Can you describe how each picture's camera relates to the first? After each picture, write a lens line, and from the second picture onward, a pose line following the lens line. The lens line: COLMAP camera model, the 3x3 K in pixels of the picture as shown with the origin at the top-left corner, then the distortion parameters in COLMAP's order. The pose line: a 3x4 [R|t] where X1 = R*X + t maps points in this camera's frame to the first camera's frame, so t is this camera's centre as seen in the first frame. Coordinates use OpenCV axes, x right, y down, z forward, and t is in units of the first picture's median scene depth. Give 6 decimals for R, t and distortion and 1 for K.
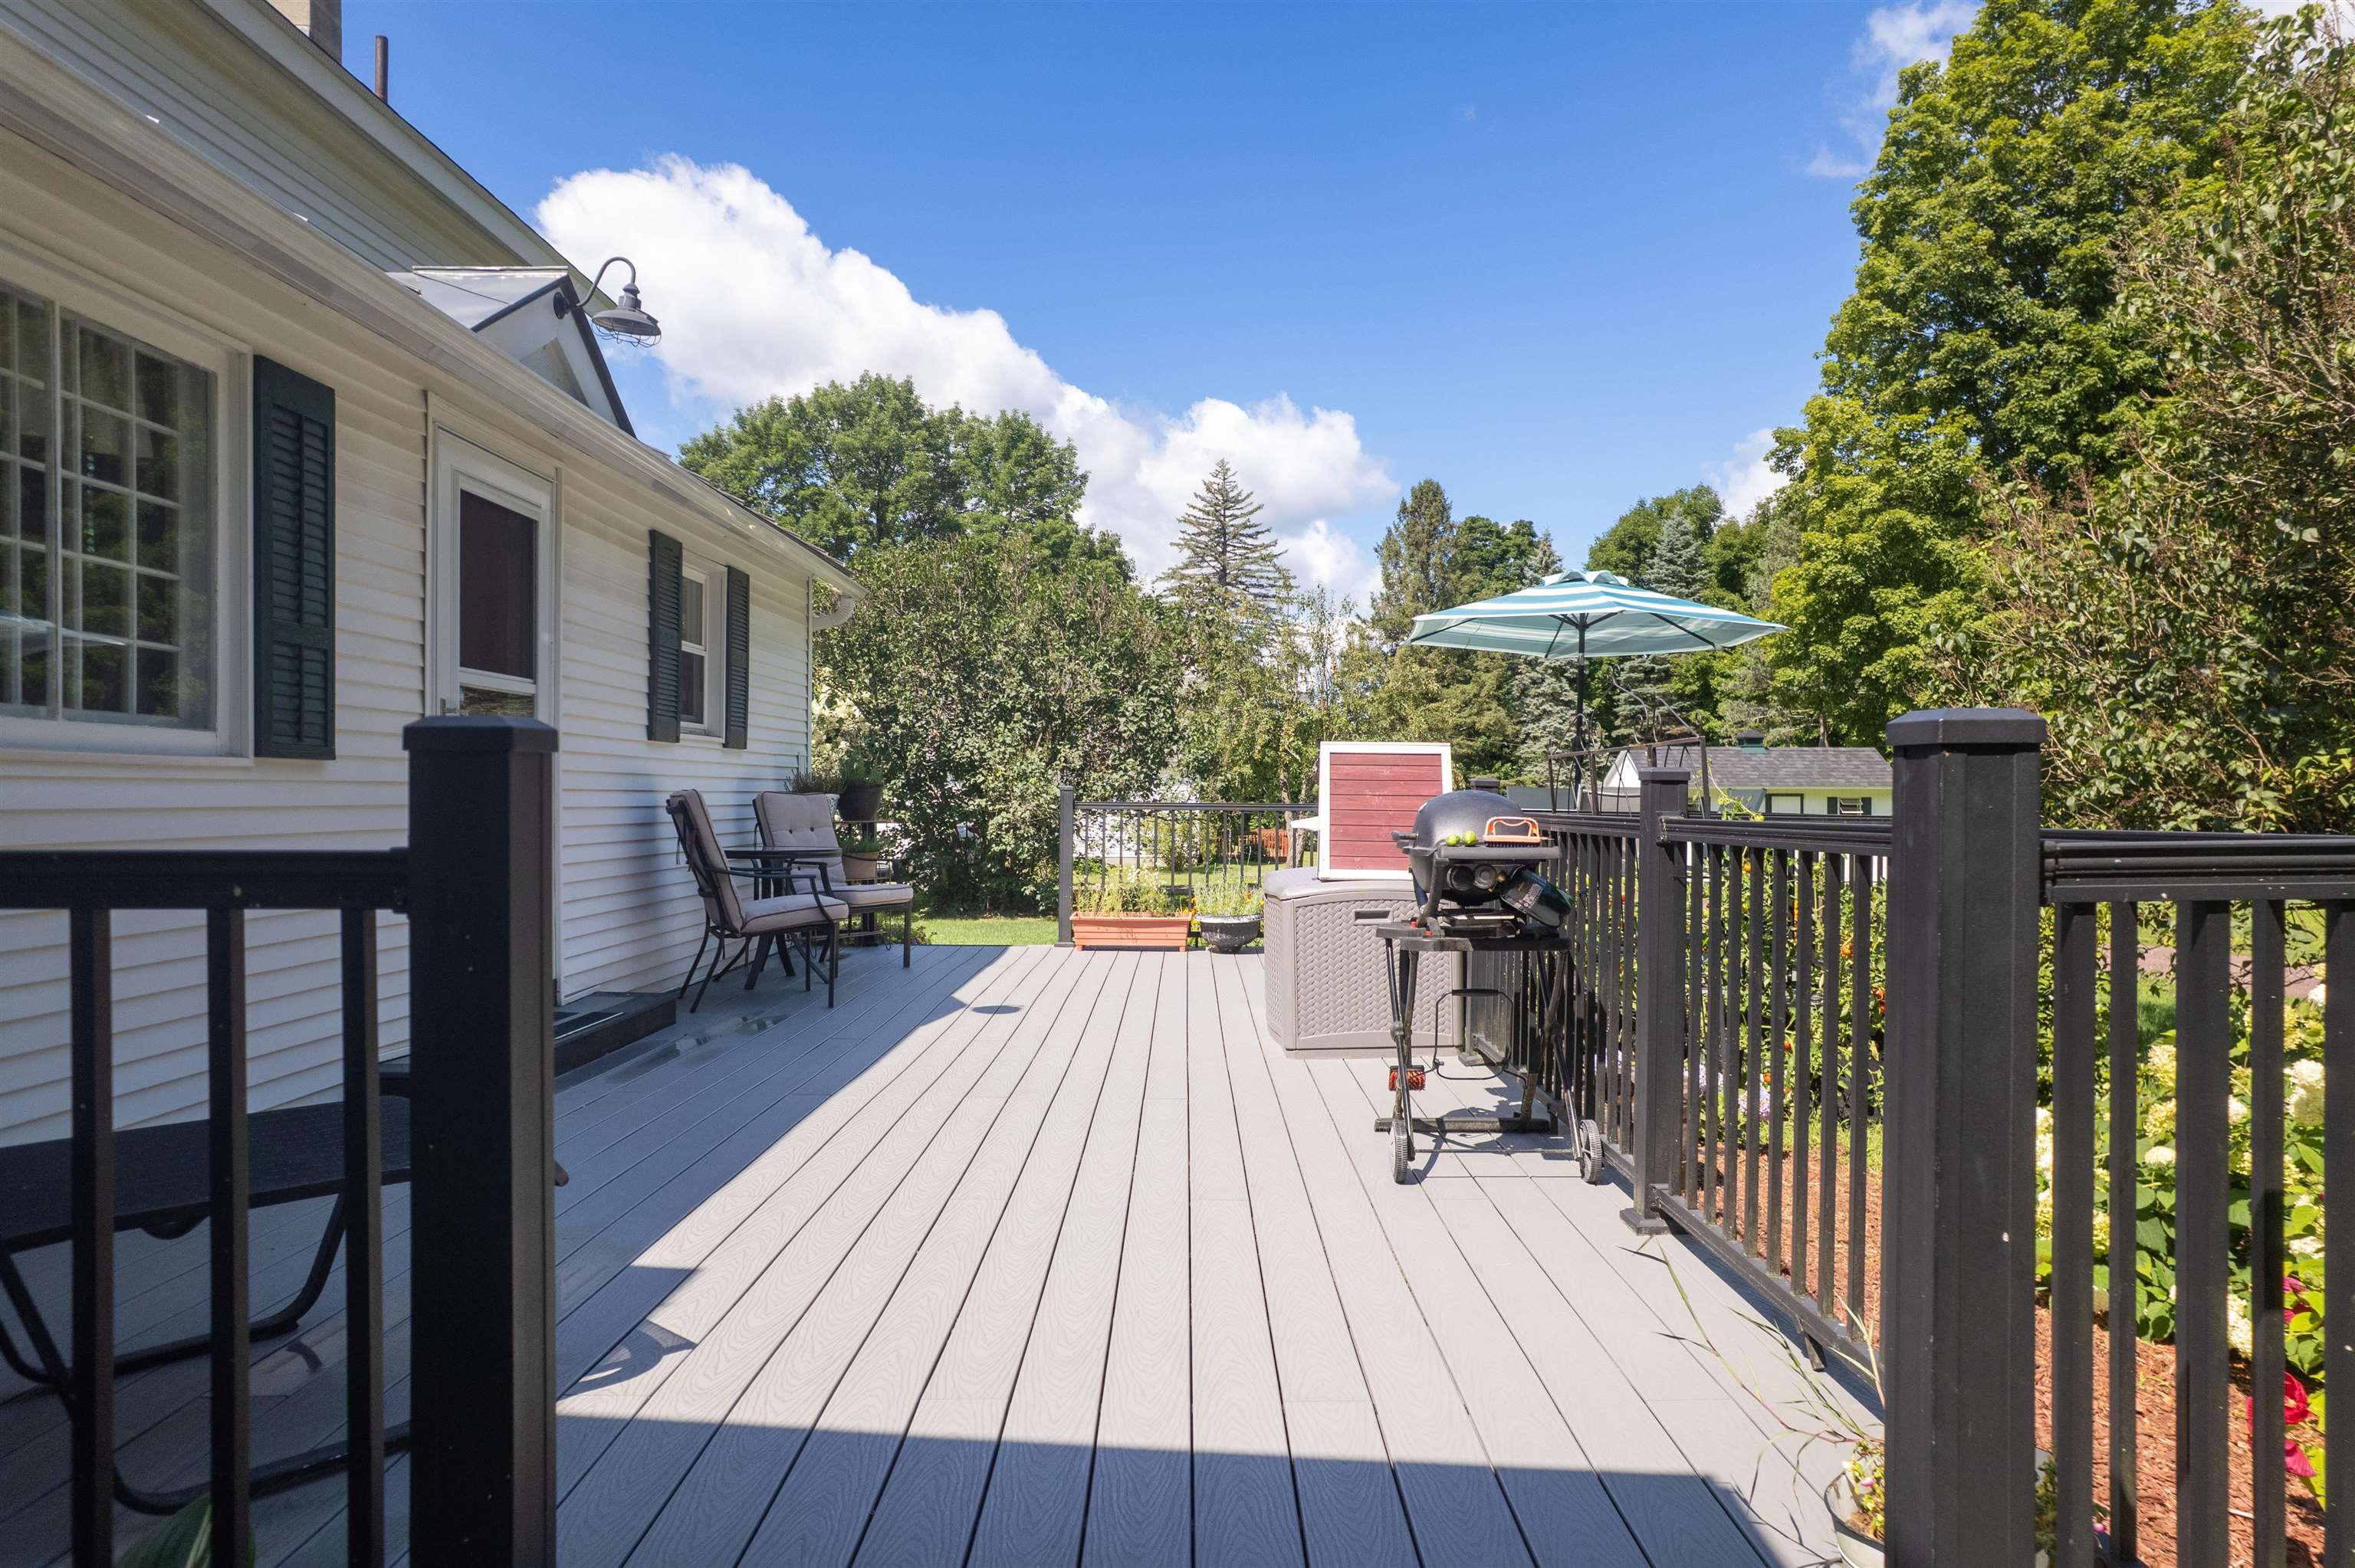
lens RADIAL K [[1512.5, 0, 1206.5], [0, 1512.5, 812.7], [0, 0, 1]] dist [-0.080869, 0.069538]
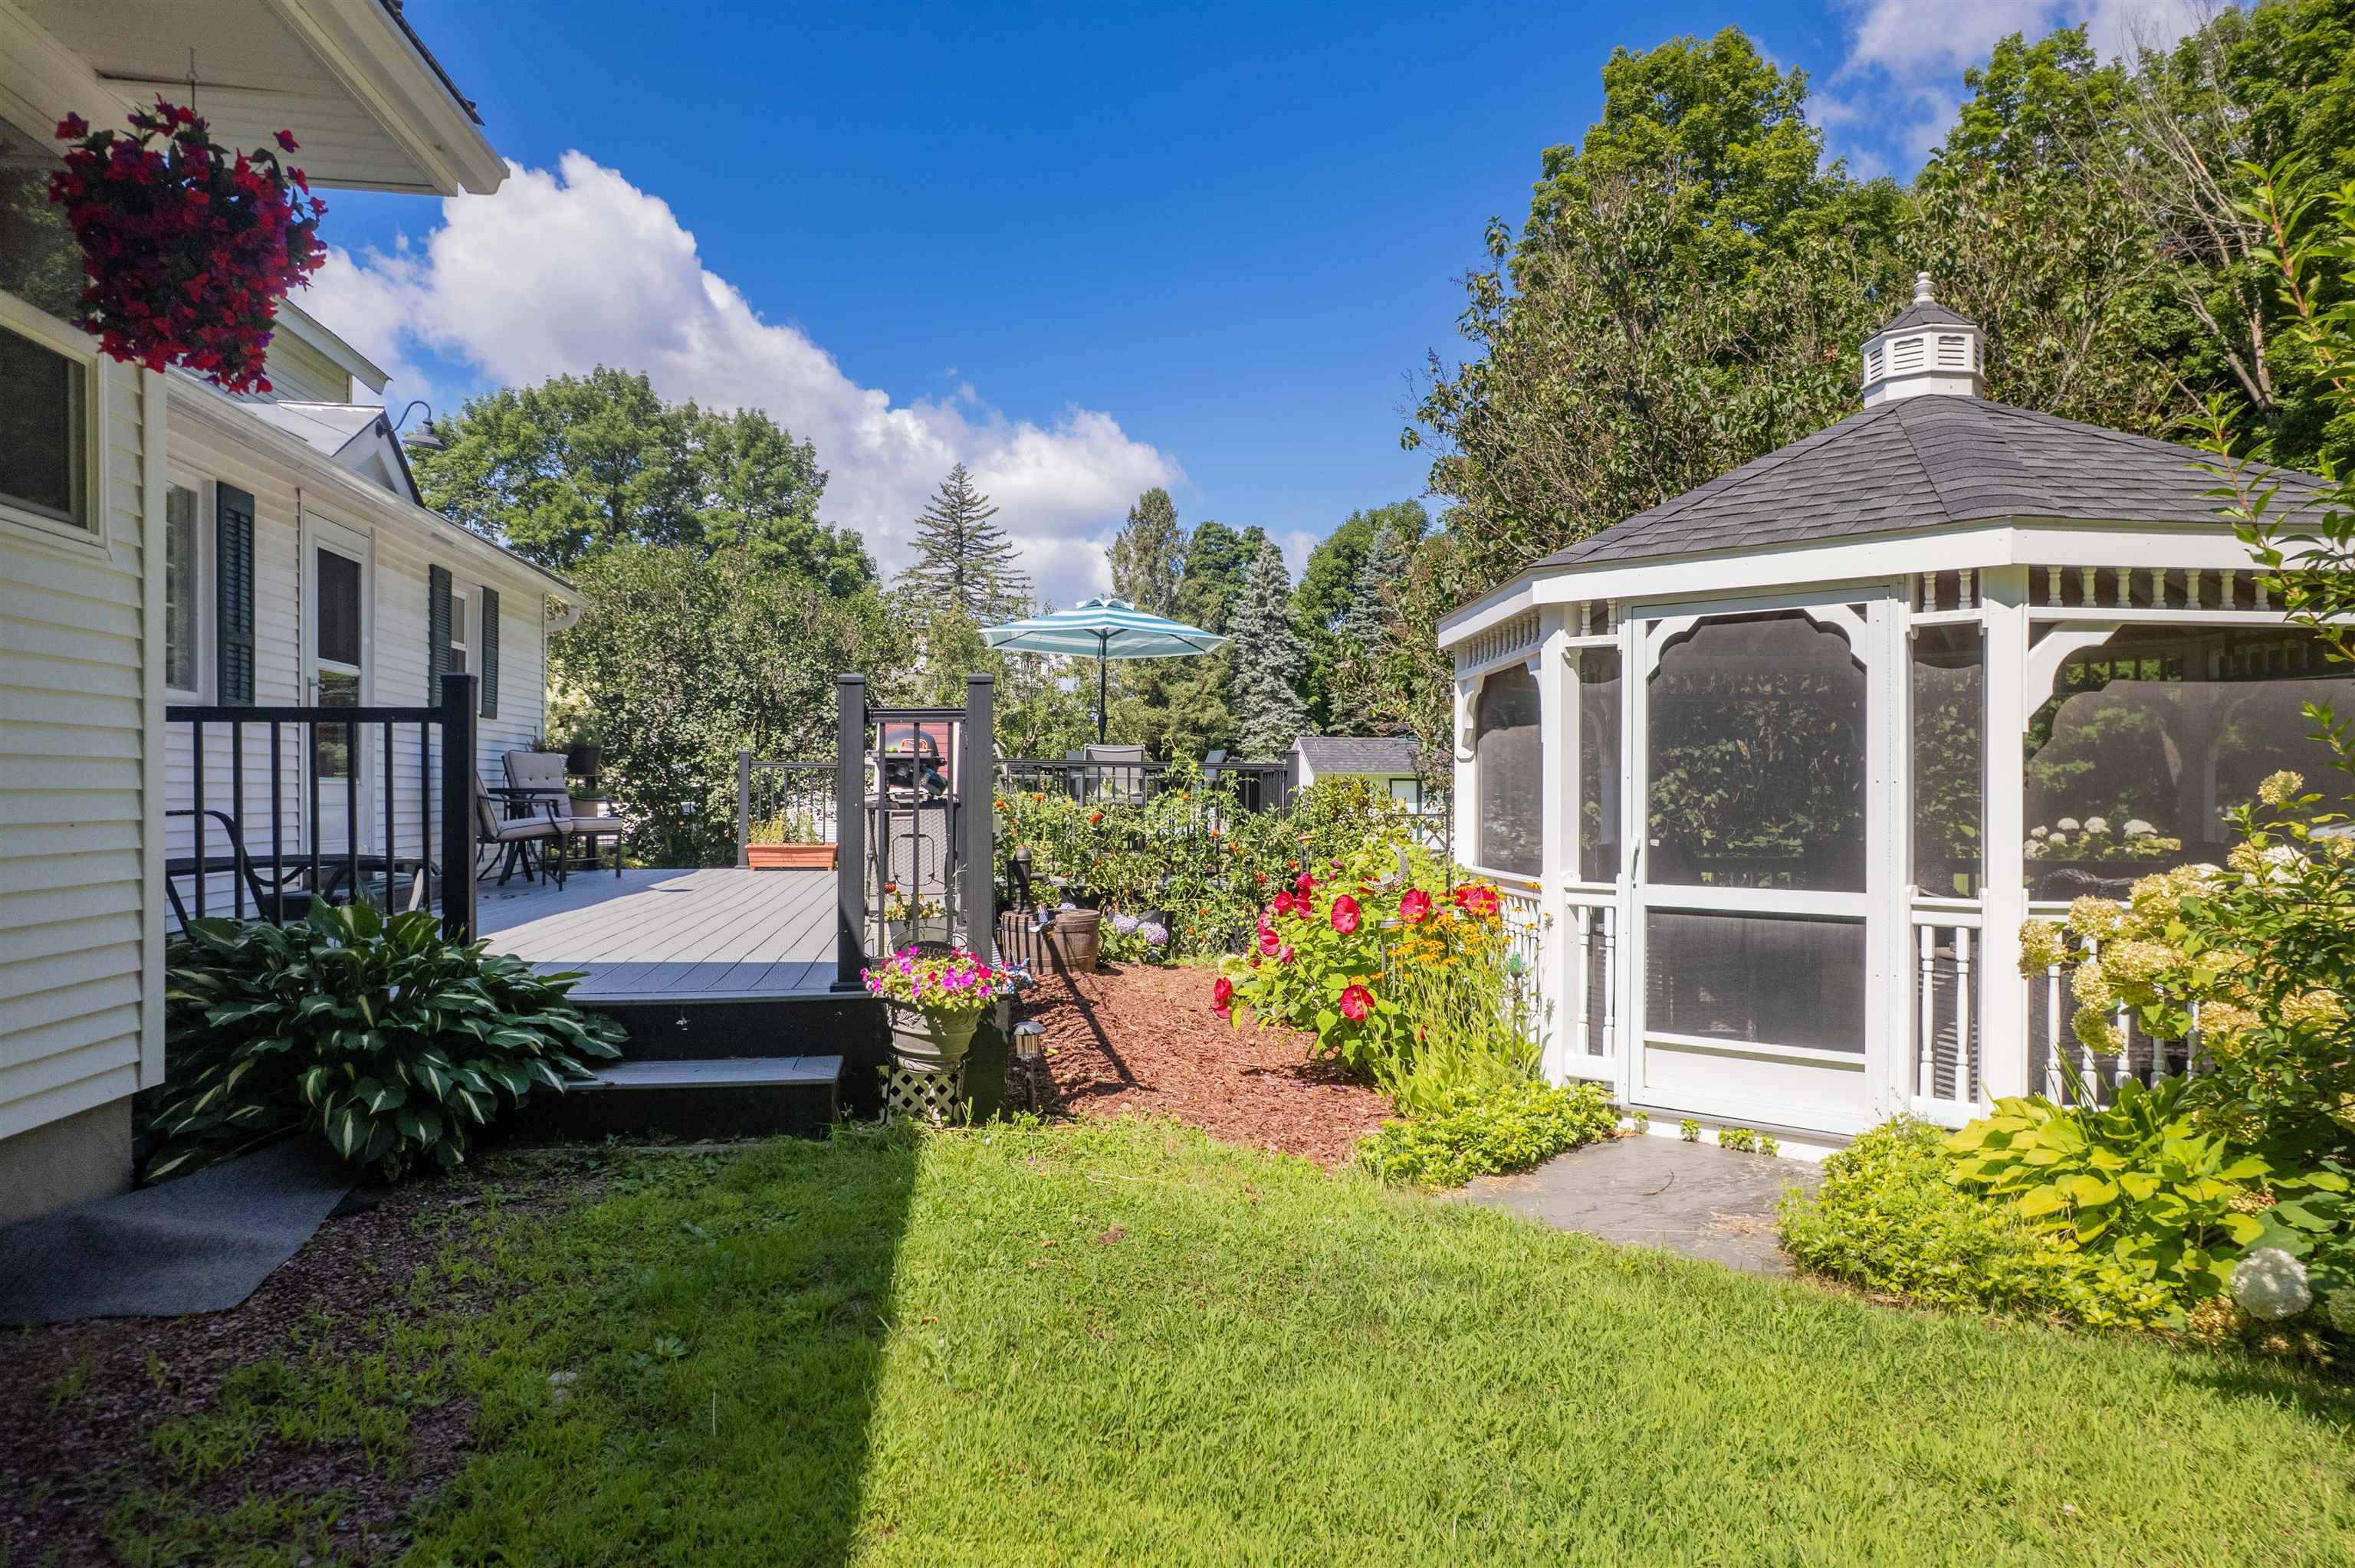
lens RADIAL K [[1512.5, 0, 1206.5], [0, 1512.5, 812.7], [0, 0, 1]] dist [-0.080869, 0.069538]
pose [[0.987150, -0.002594, 0.159776, 0.025402], [0.002344, 0.999996, 0.001749, 0.009214], [-0.159780, -0.001352, 0.987152, -0.097993]]
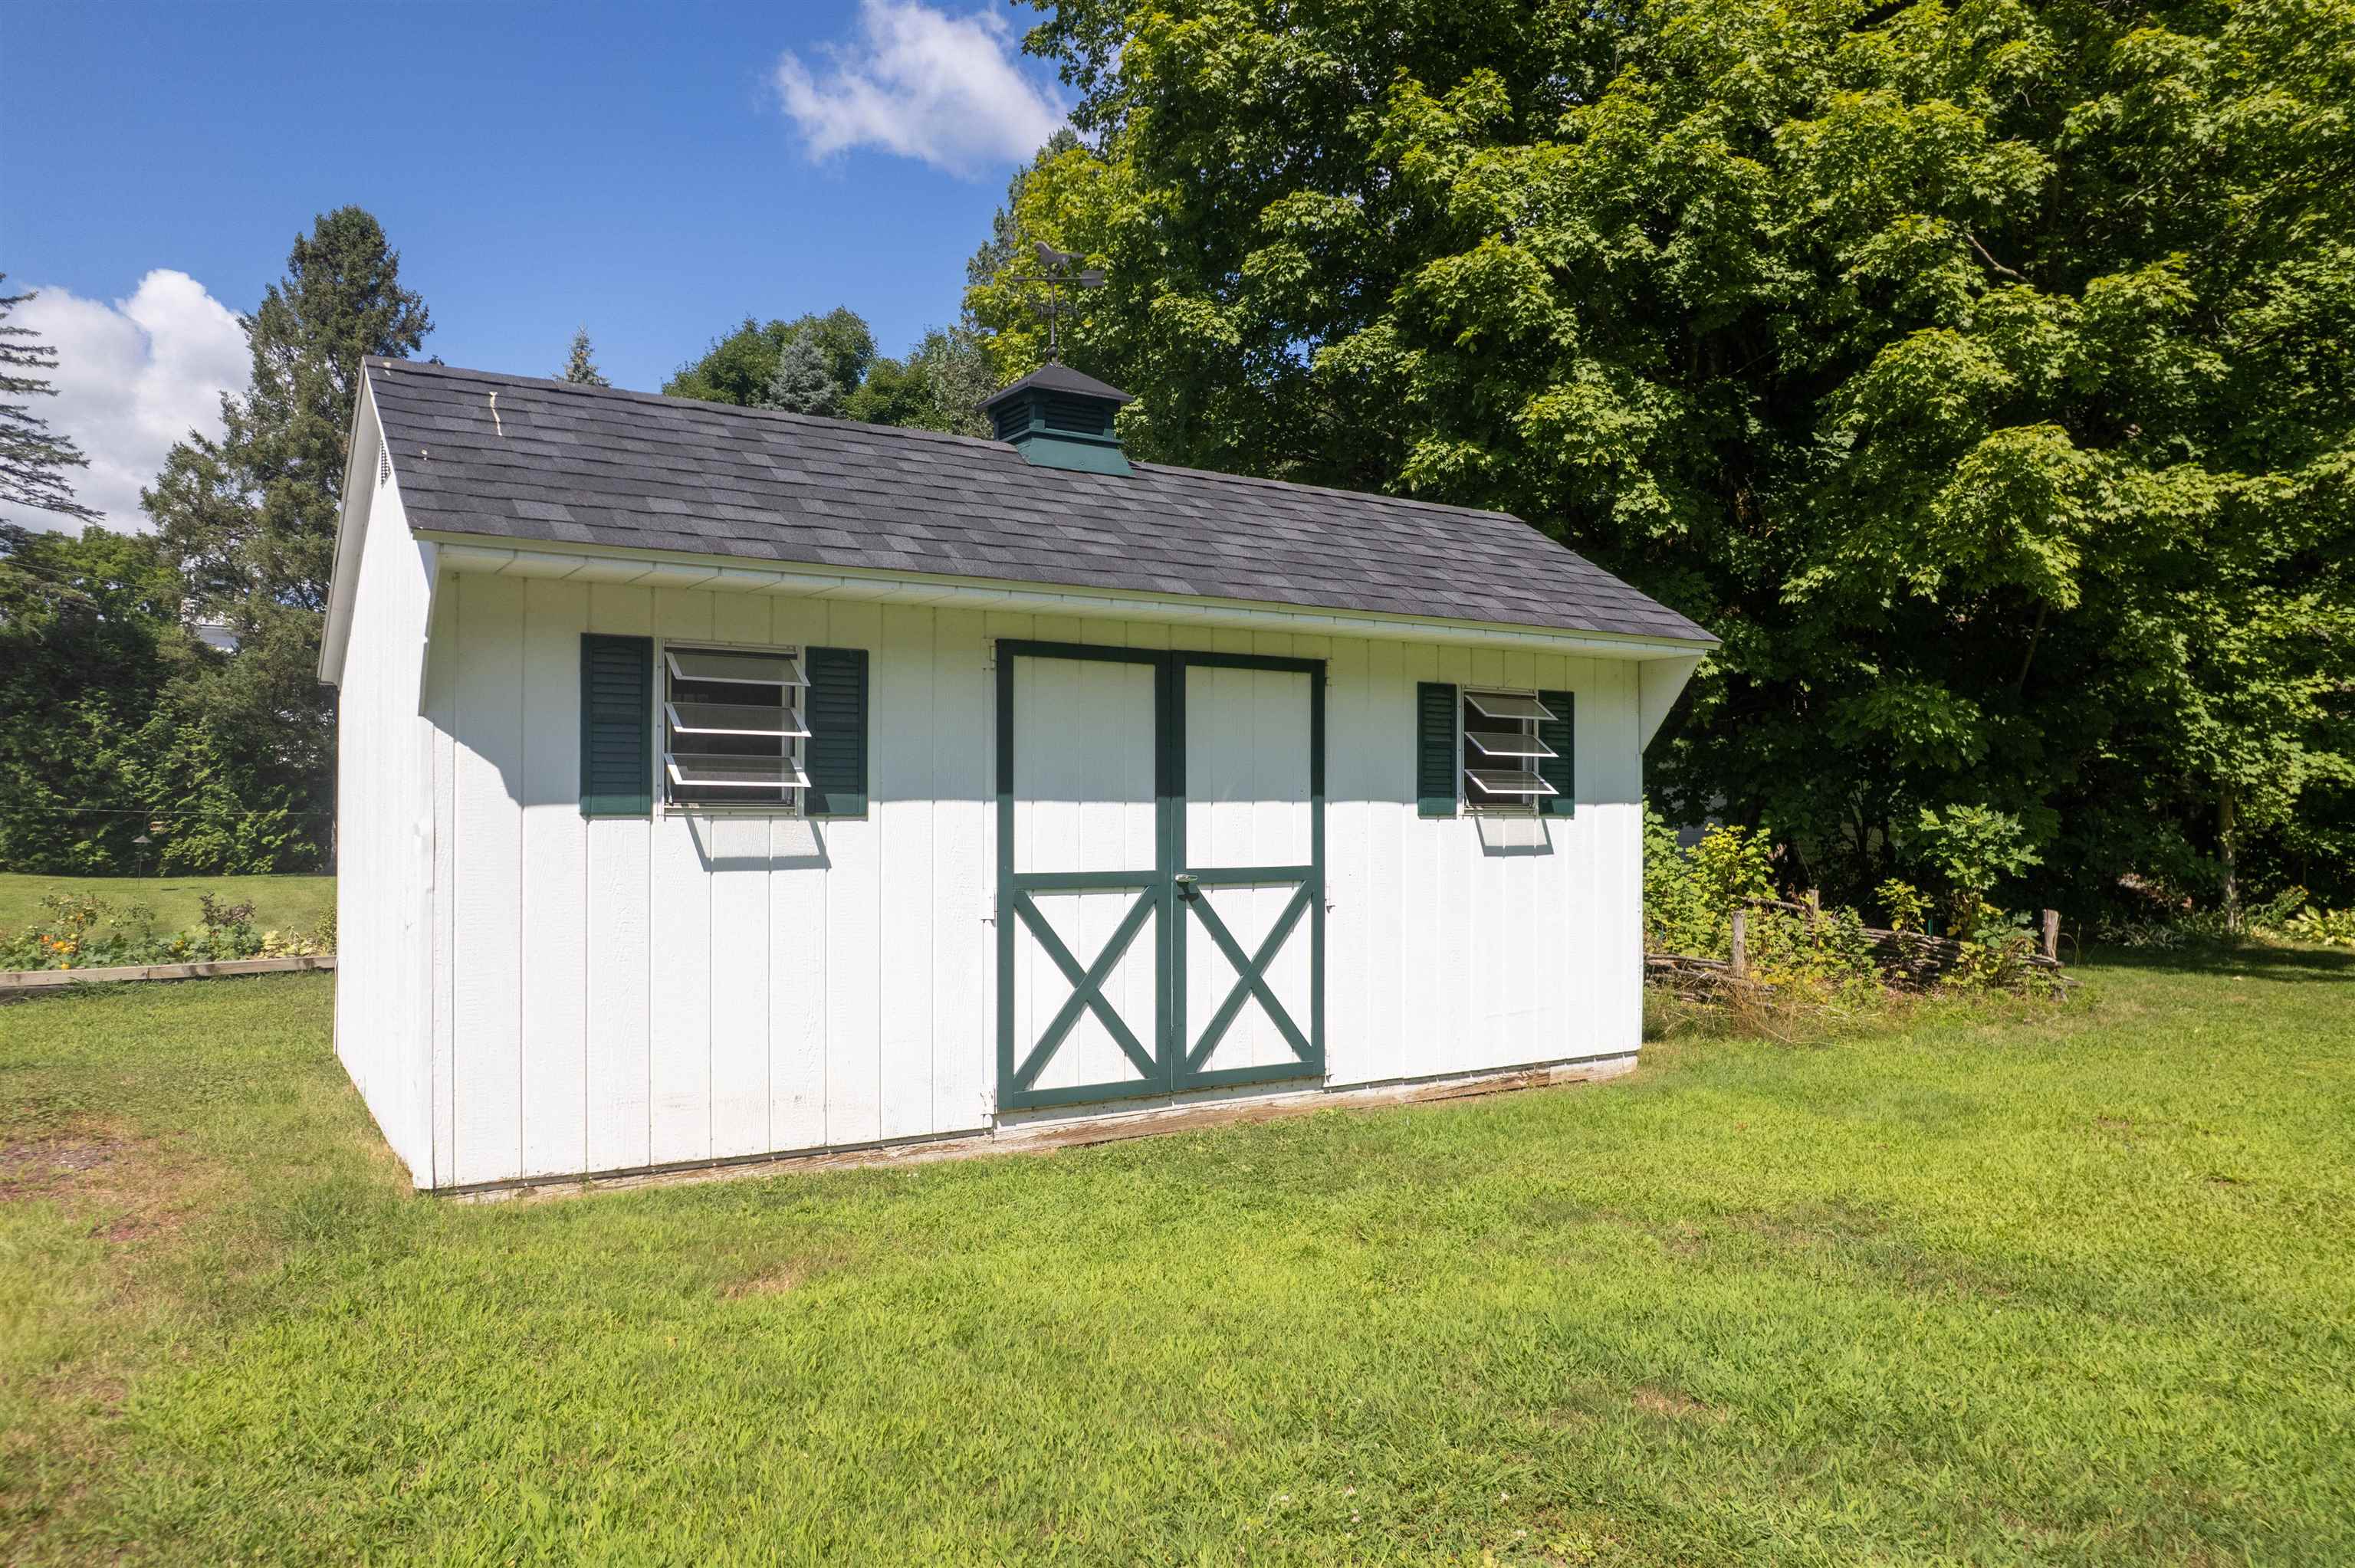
lens RADIAL K [[1512.5, 0, 1206.5], [0, 1512.5, 812.7], [0, 0, 1]] dist [-0.080869, 0.069538]
pose [[0.847951, 0.000669, 0.530075, 0.250143], [0.004365, 0.999956, -0.008244, 0.009763], [-0.530057, 0.009304, 0.847911, 0.759627]]
